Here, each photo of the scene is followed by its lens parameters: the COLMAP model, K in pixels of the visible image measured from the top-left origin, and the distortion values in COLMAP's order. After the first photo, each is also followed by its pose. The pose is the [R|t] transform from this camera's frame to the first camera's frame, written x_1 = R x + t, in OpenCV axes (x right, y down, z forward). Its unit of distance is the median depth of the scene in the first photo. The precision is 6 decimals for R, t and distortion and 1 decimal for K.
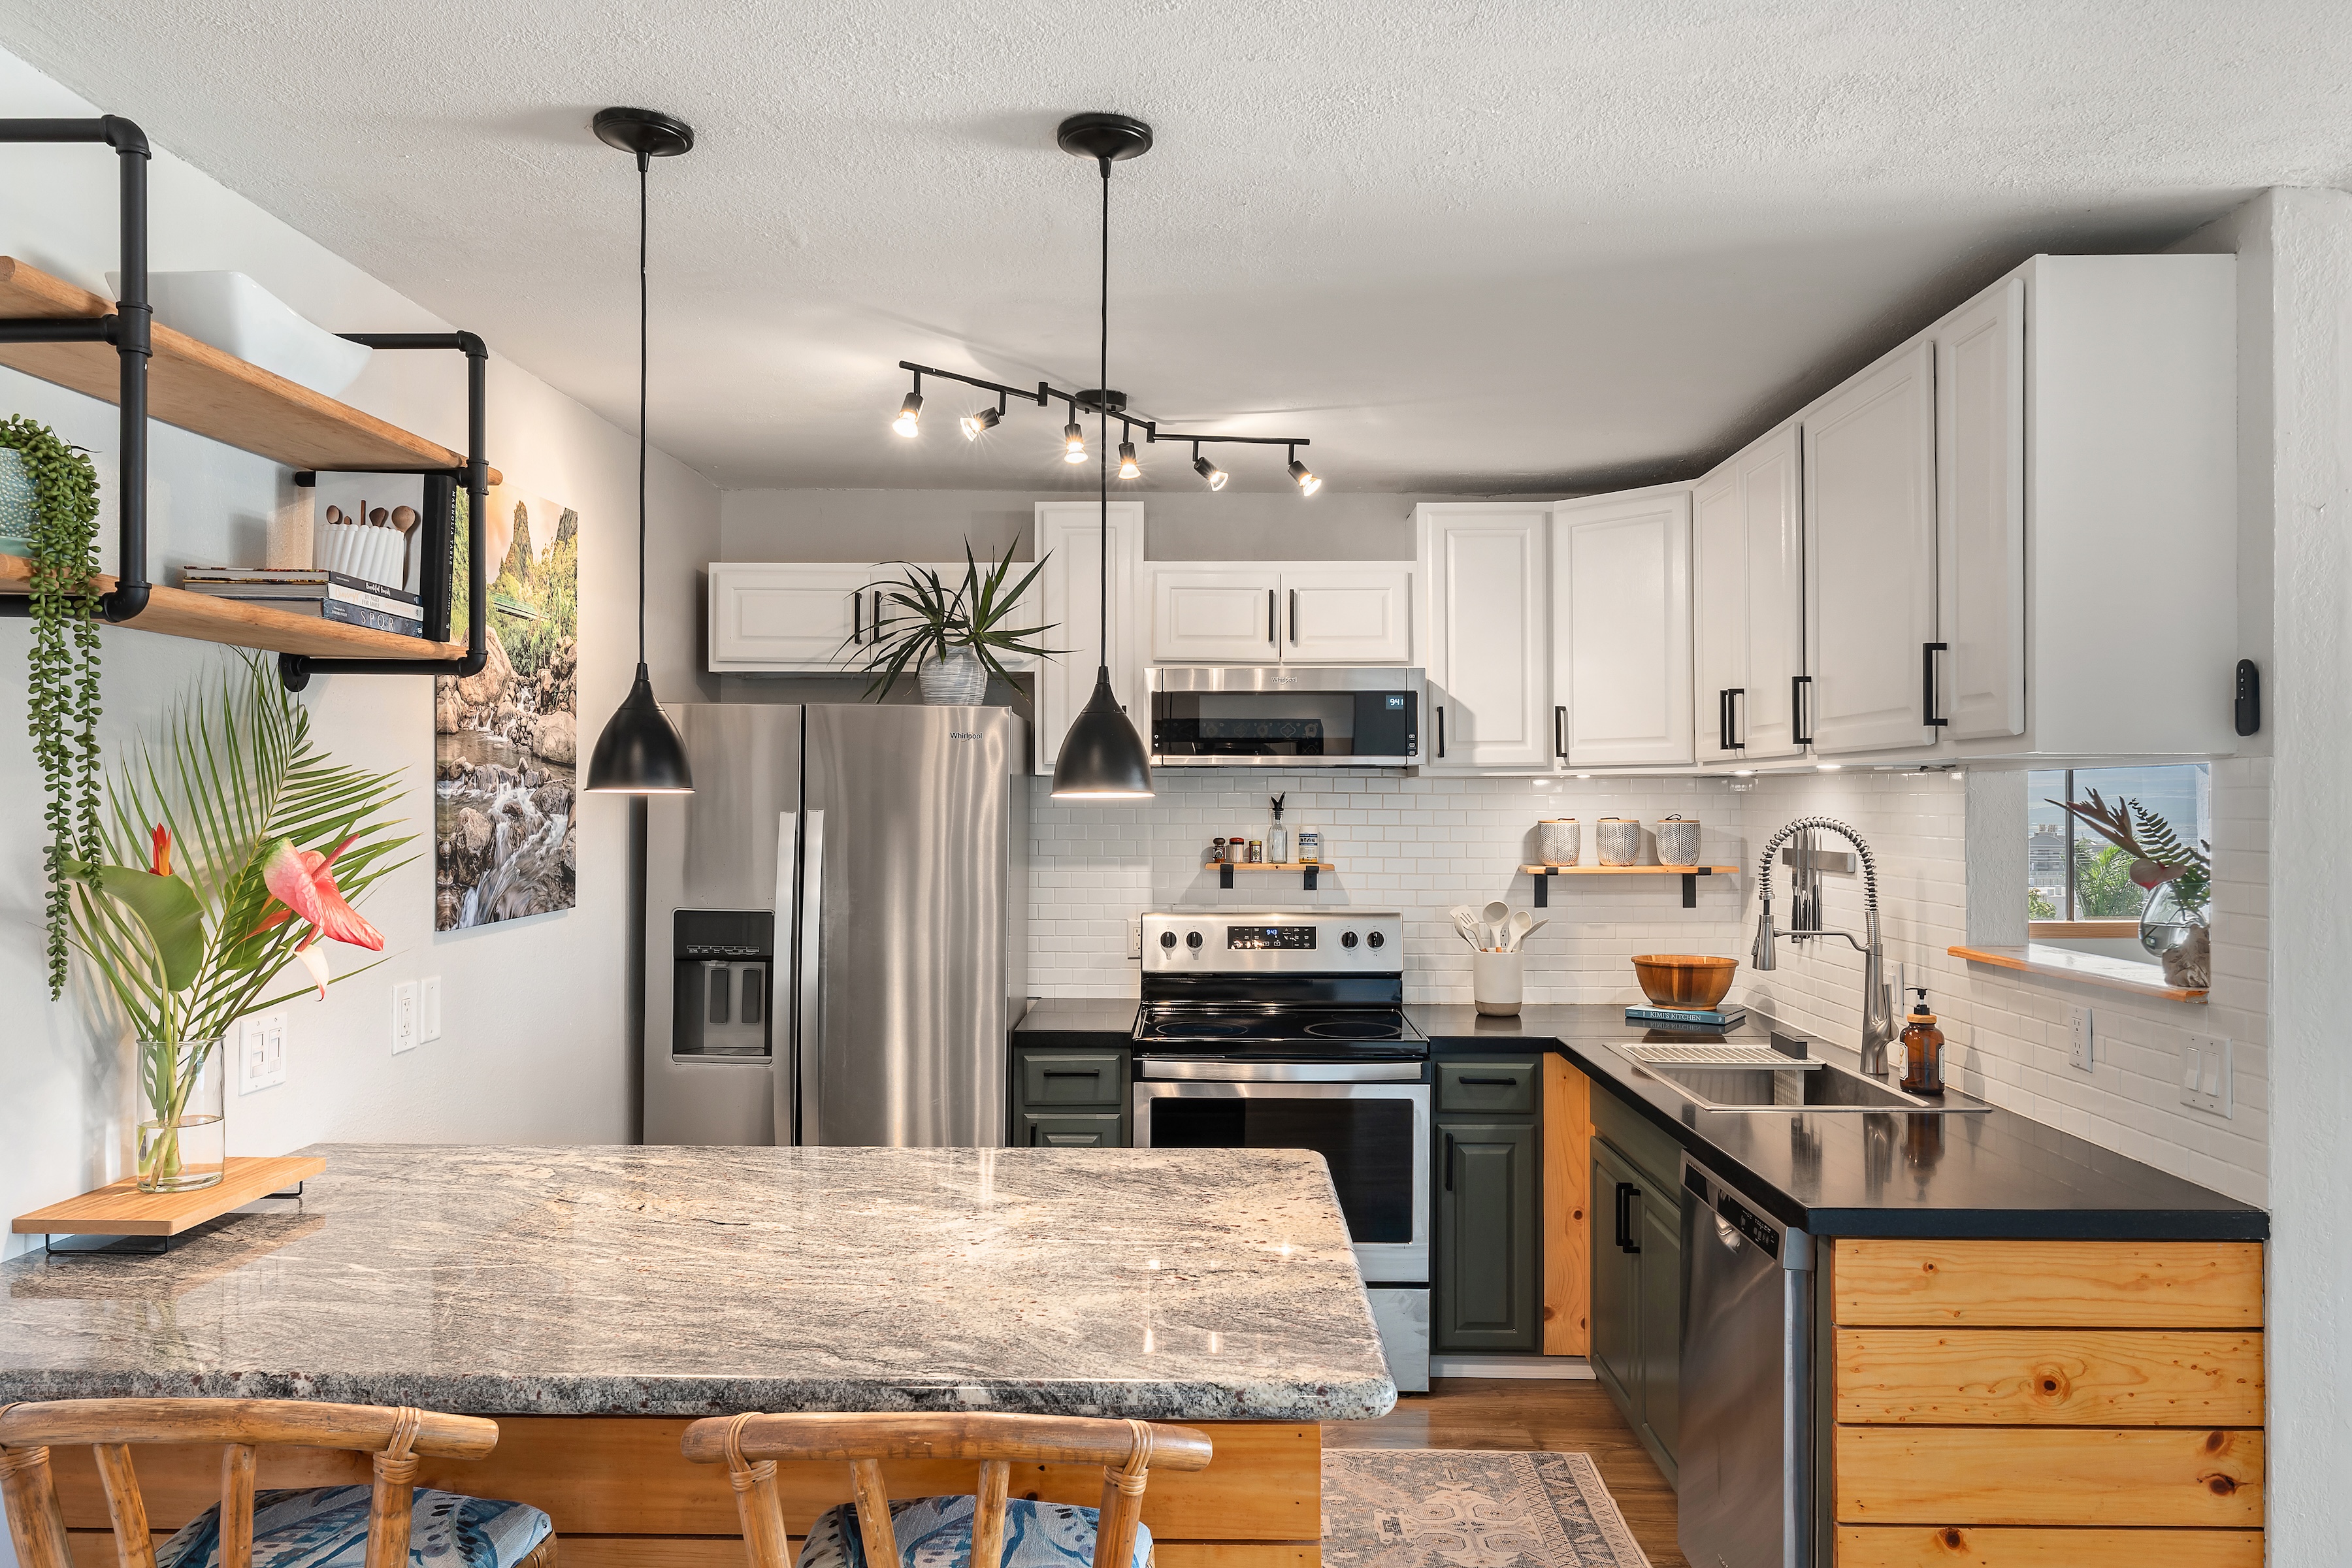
lens RADIAL K [[1578.9, 0, 1184.6], [0, 1578.9, 840.7], [0, 0, 1]] dist [0.002063, 0.002802]
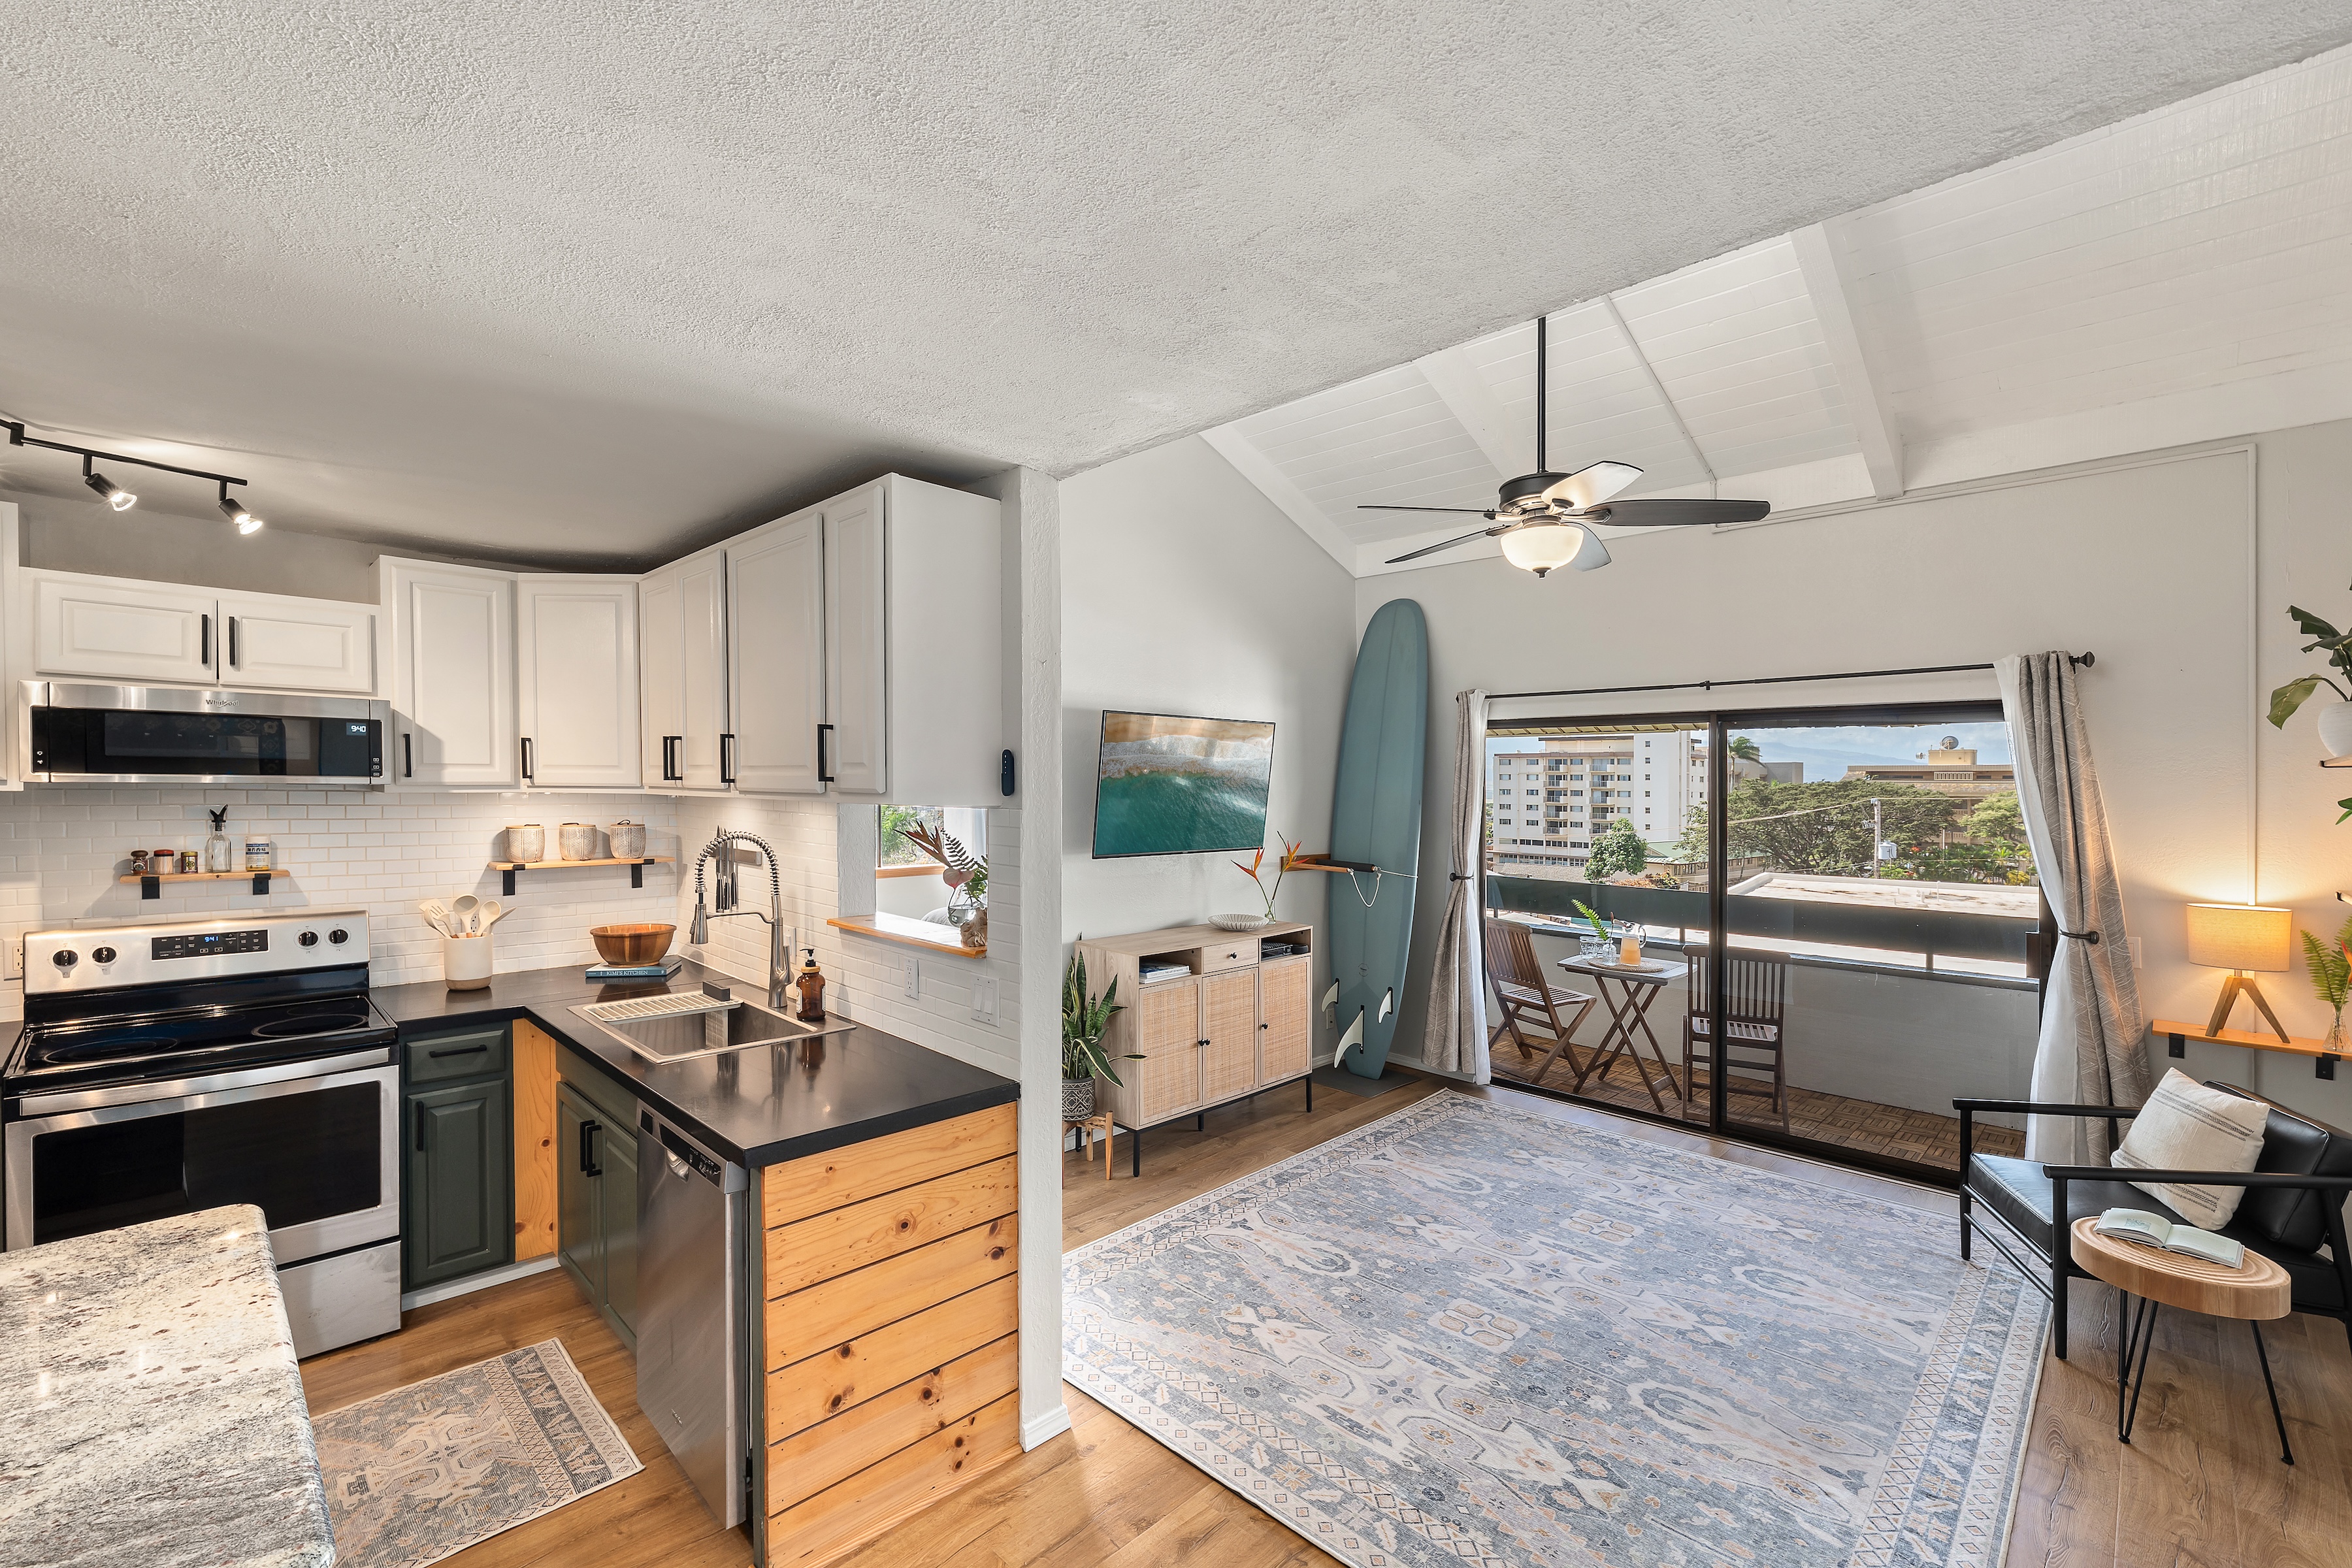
lens RADIAL K [[999.6, 0, 1160.6], [0, 999.6, 807.5], [0, 0, 1]] dist [-0.000990, 0.000080]
pose [[0.696594, -0.008538, 0.717414, 0.026334], [0.004841, 0.999962, 0.007201, -0.043403], [-0.717449, -0.001543, 0.696610, 0.116268]]
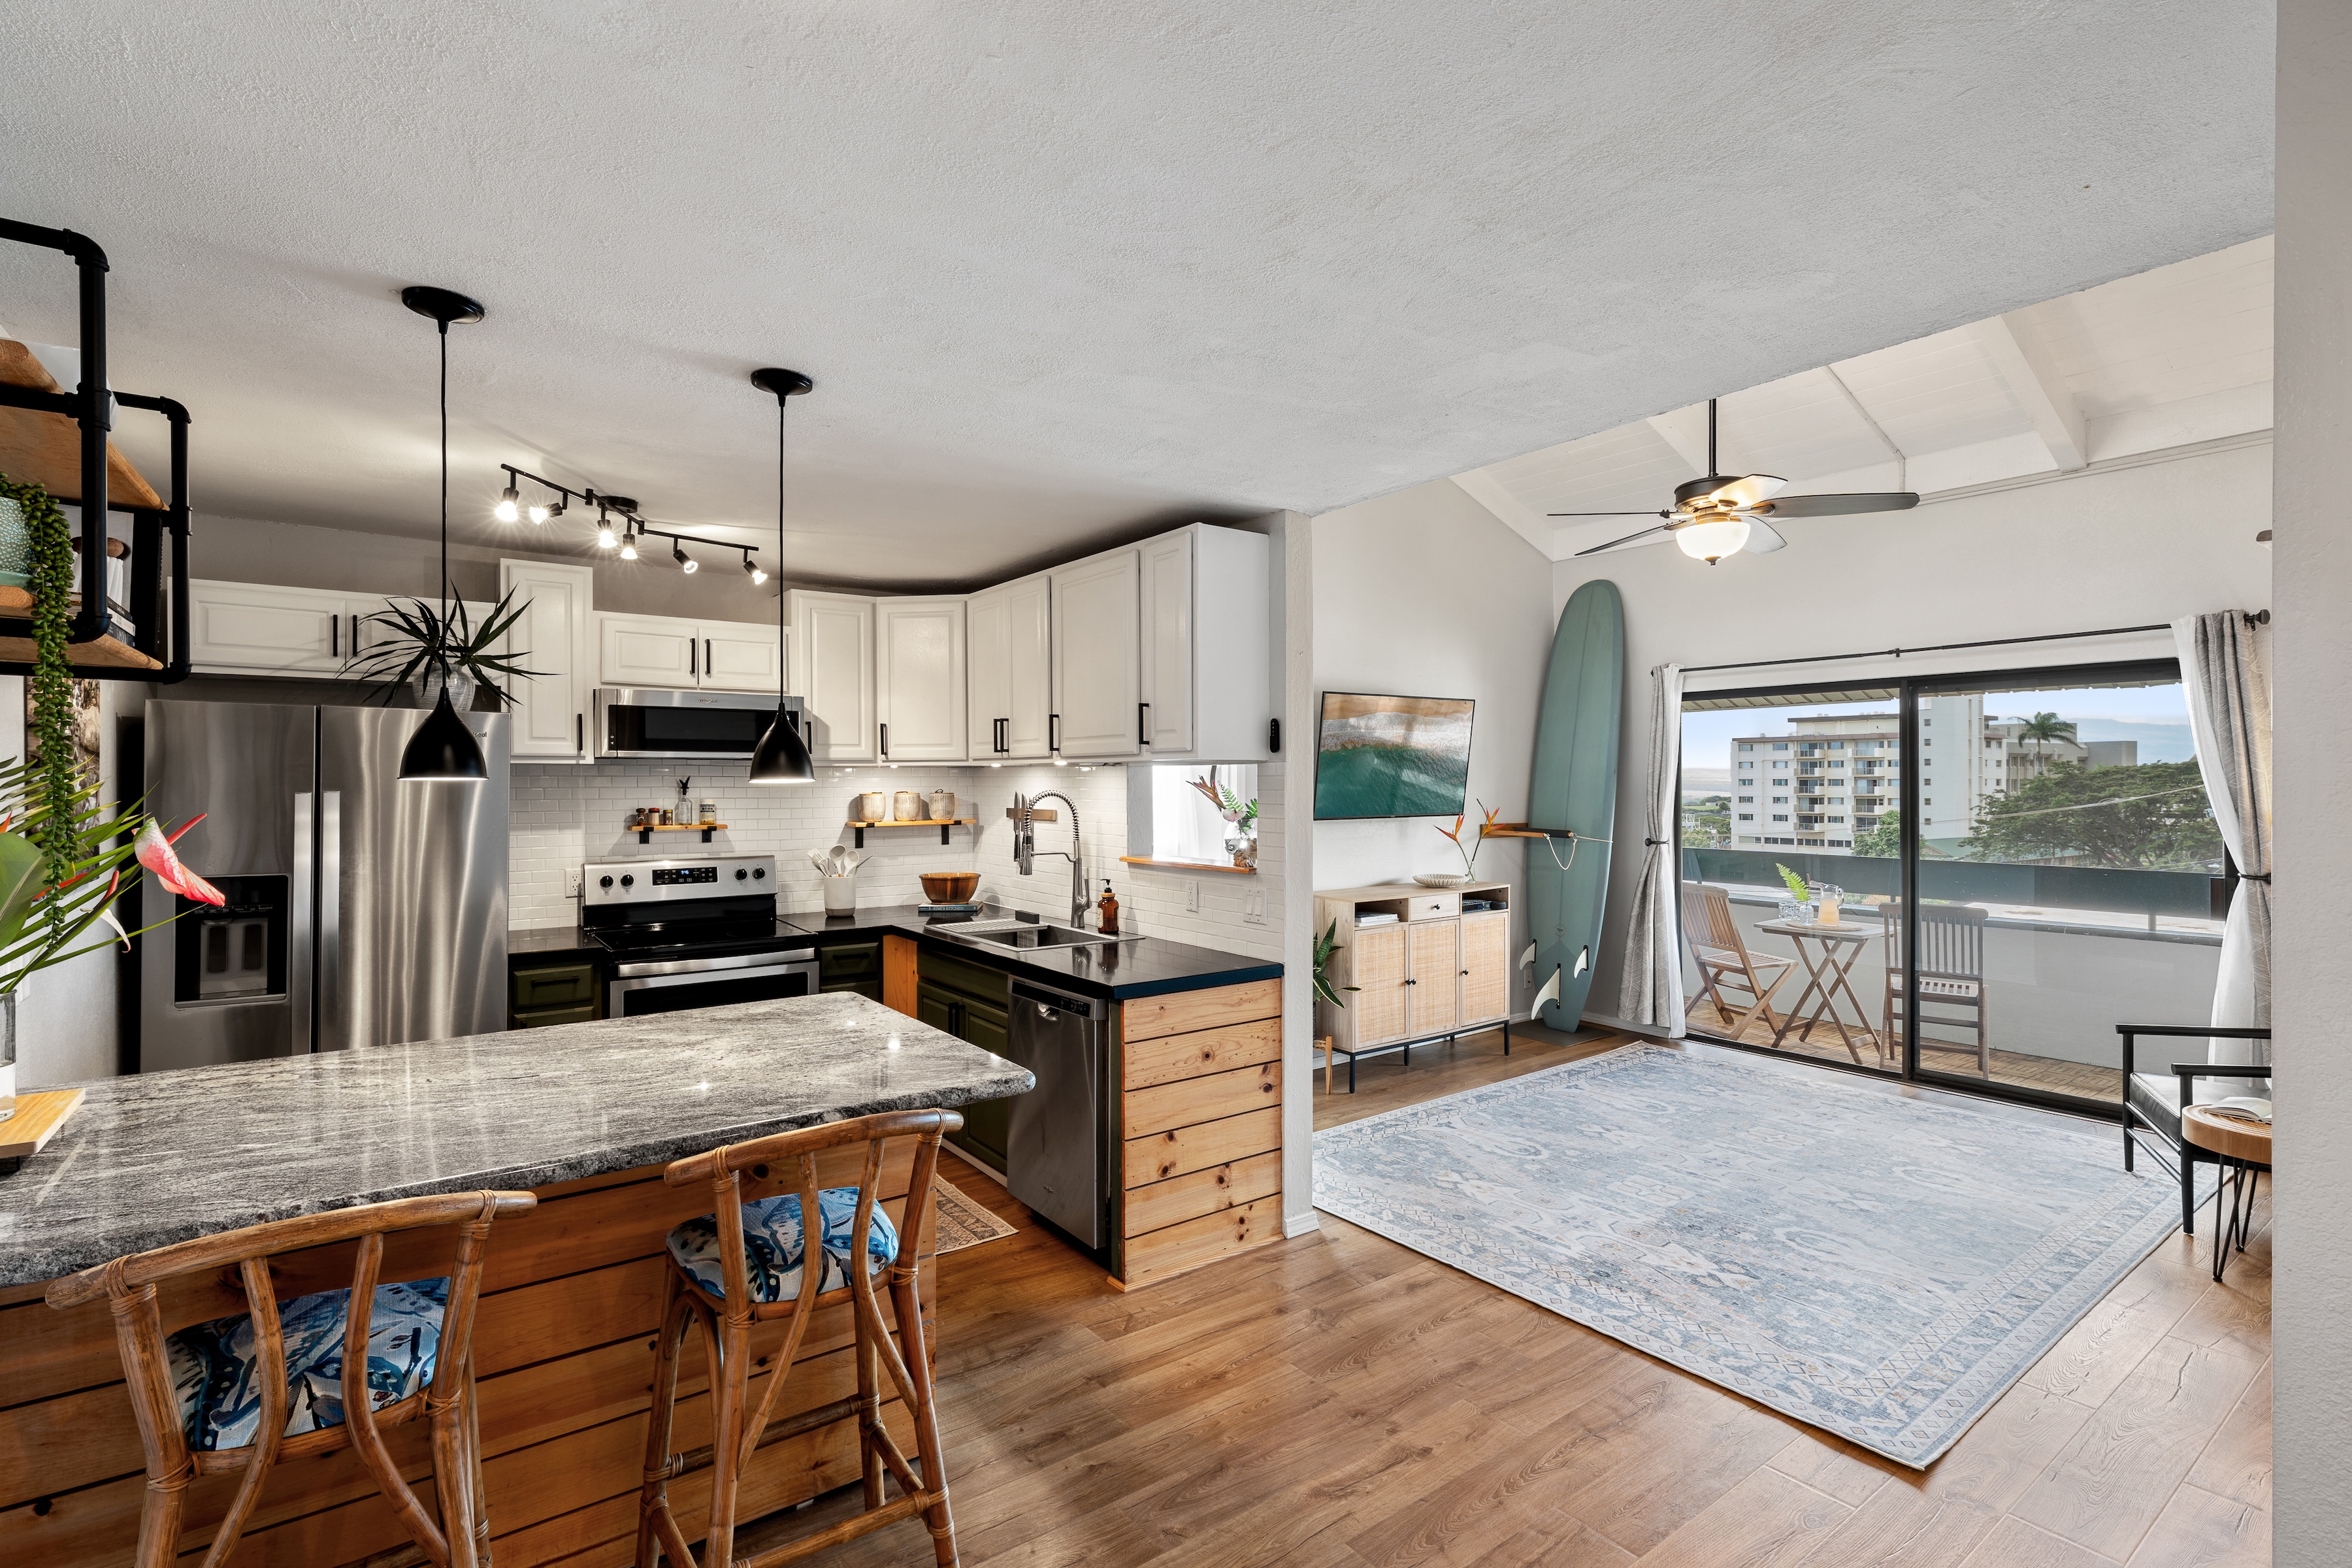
lens RADIAL K [[1090.0, 0, 1182.0], [0, 1090.0, 809.9], [0, 0, 1]] dist [0.008540, -0.001321]
pose [[0.793540, -0.018888, 0.608226, -0.264737], [0.016924, 0.999817, 0.008968, -0.000999], [-0.608283, 0.003178, 0.793714, -0.106395]]
